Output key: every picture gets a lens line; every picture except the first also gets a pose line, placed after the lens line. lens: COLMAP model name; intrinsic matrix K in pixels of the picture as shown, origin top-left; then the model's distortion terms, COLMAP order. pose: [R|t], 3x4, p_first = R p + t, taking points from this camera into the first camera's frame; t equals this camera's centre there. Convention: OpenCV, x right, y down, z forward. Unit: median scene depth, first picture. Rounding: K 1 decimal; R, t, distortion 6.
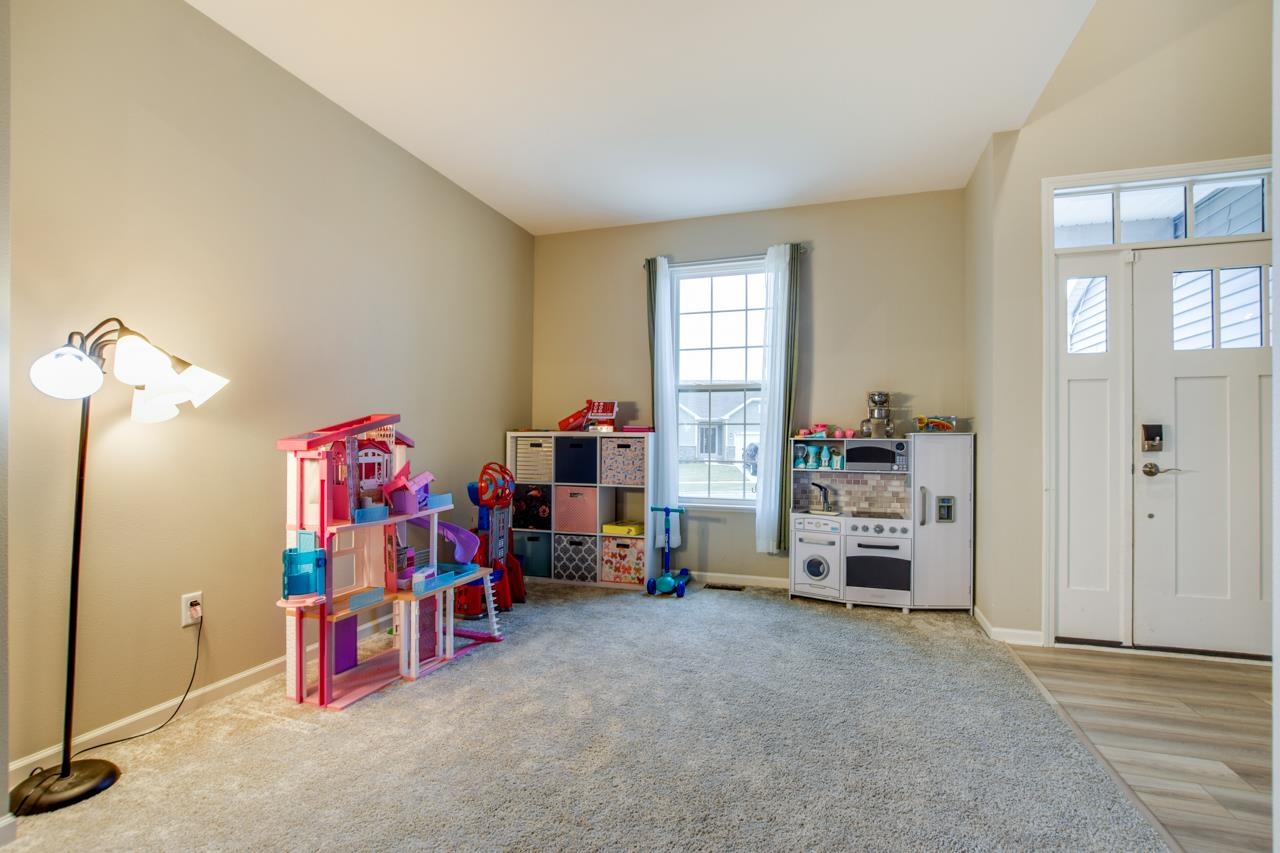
lens RADIAL K [[579.5, 0, 646.7], [0, 579.5, 434.4], [0, 0, 1]] dist [-0.022222, 0.000234]
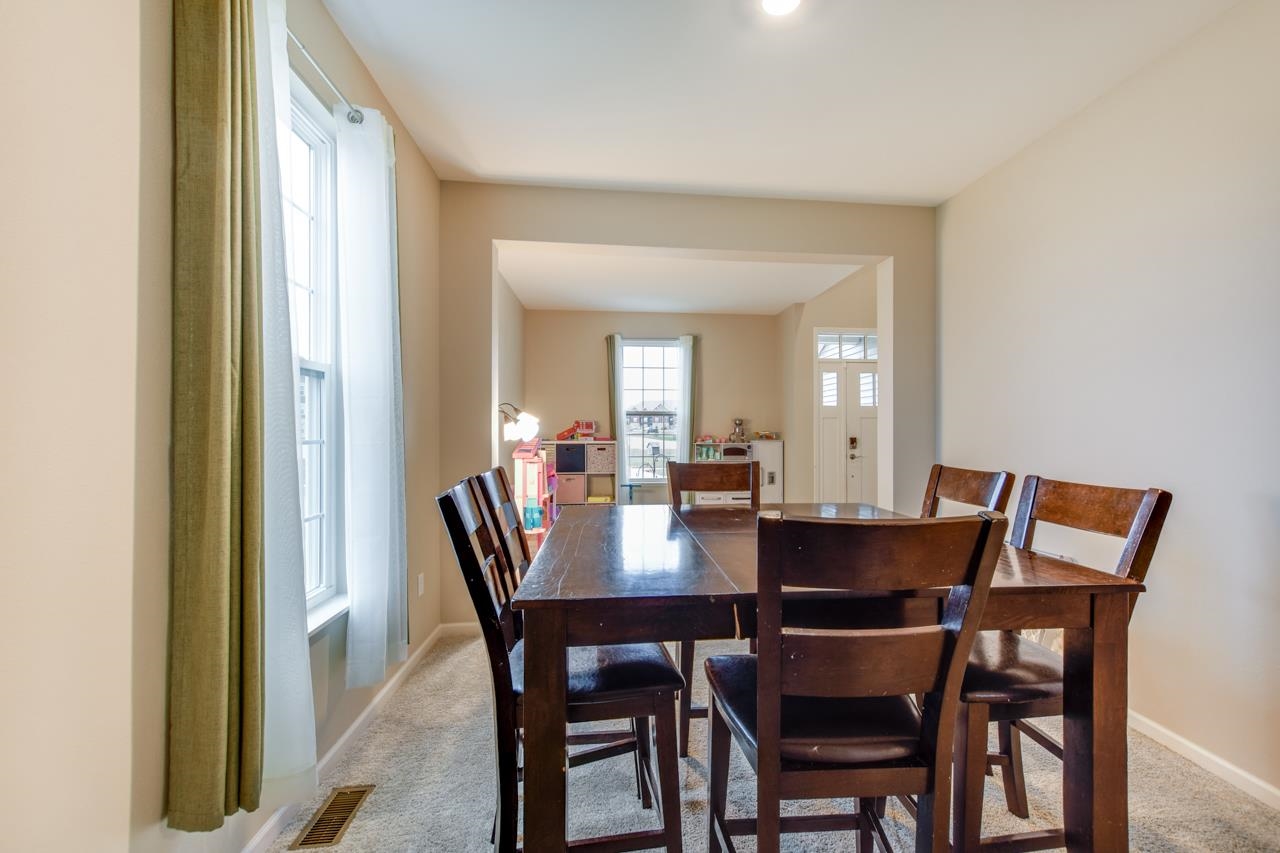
lens RADIAL K [[558.5, 0, 675.5], [0, 558.5, 429.3], [0, 0, 1]] dist [-0.000038, 0.000028]
pose [[0.907219, -0.004704, 0.420631, -0.547708], [0.002201, 0.999977, 0.006436, -0.049323], [-0.420652, -0.004913, 0.907209, -0.574667]]
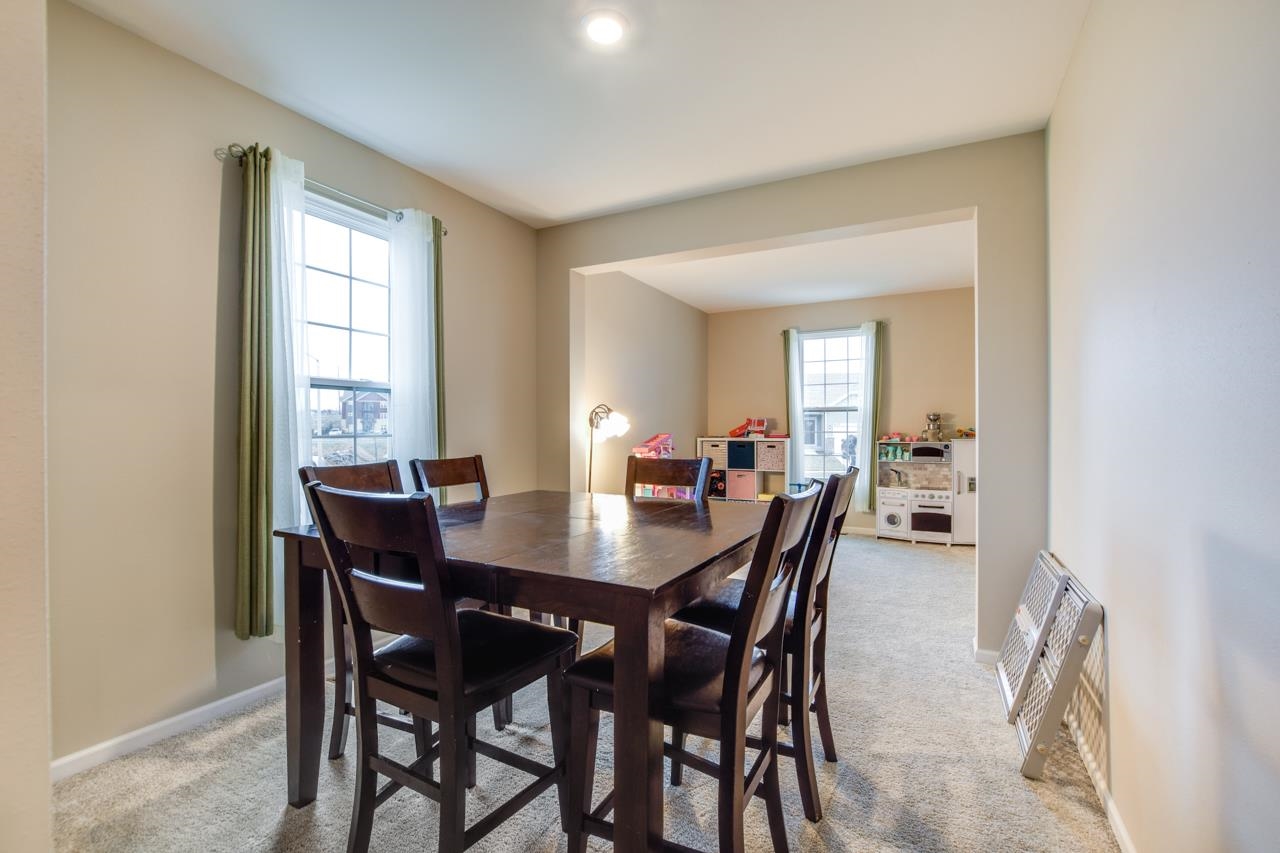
lens RADIAL K [[567.2, 0, 643.8], [0, 567.2, 426.8], [0, 0, 1]] dist [-0.022539, -0.000070]
pose [[0.985430, -0.008883, -0.169848, -0.128851], [0.009442, 0.999952, 0.002486, -0.045740], [0.169817, -0.004053, 0.985467, -0.685880]]
